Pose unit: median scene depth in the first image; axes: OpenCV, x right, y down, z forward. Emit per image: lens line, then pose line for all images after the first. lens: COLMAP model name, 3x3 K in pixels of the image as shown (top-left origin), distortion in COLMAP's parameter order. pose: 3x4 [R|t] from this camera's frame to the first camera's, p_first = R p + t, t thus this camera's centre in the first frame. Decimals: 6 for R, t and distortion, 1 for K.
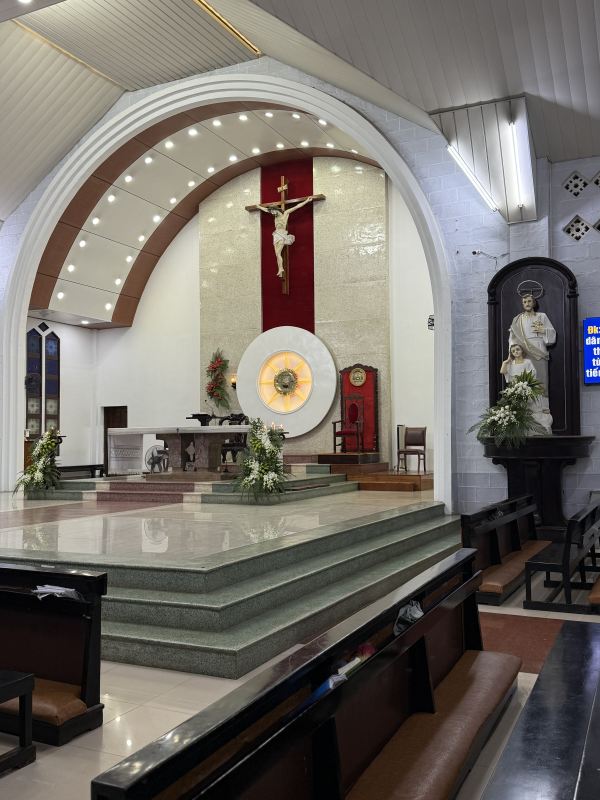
lens RADIAL K [[760.9, 0, 301.0], [0, 760.9, 410.7], [0, 0, 1]] dist [0.046015, -0.019958]
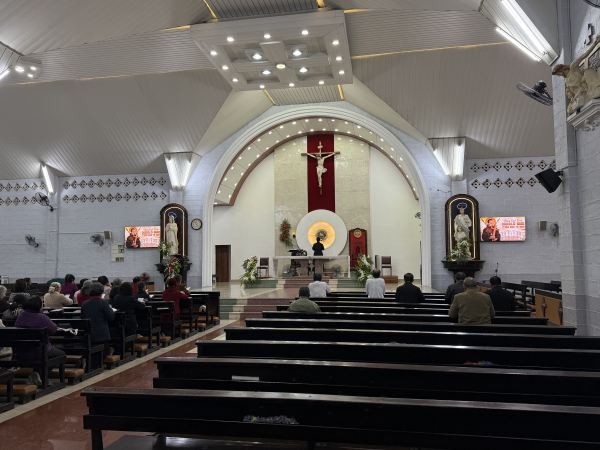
lens RADIAL K [[480.7, 0, 300.0], [0, 480.7, 225.0], [0, 0, 1]] dist [0.094741, 0.001429]
pose [[0.957118, 0.020913, 0.288942, -0.482986], [-0.009984, 0.999180, -0.039248, -0.011892], [-0.289526, 0.034680, 0.956542, -0.307101]]
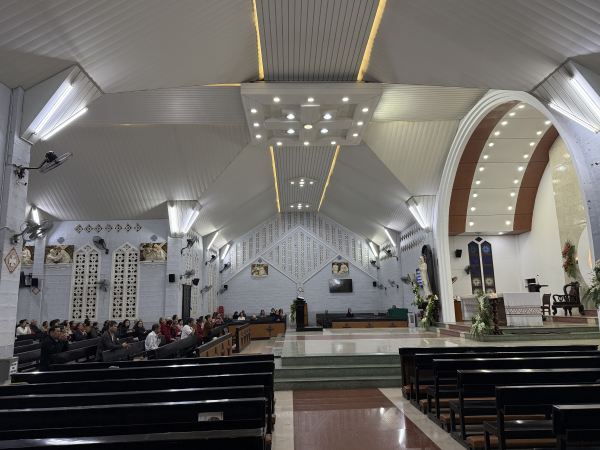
lens RADIAL K [[438.3, 0, 300.0], [0, 438.3, 225.0], [0, 0, 1]] dist [-0.001808, -0.000934]
pose [[0.461112, -0.158496, -0.873072, 0.446845], [0.055023, 0.987132, -0.150142, -0.006463], [0.885634, 0.021193, 0.463900, 0.112884]]
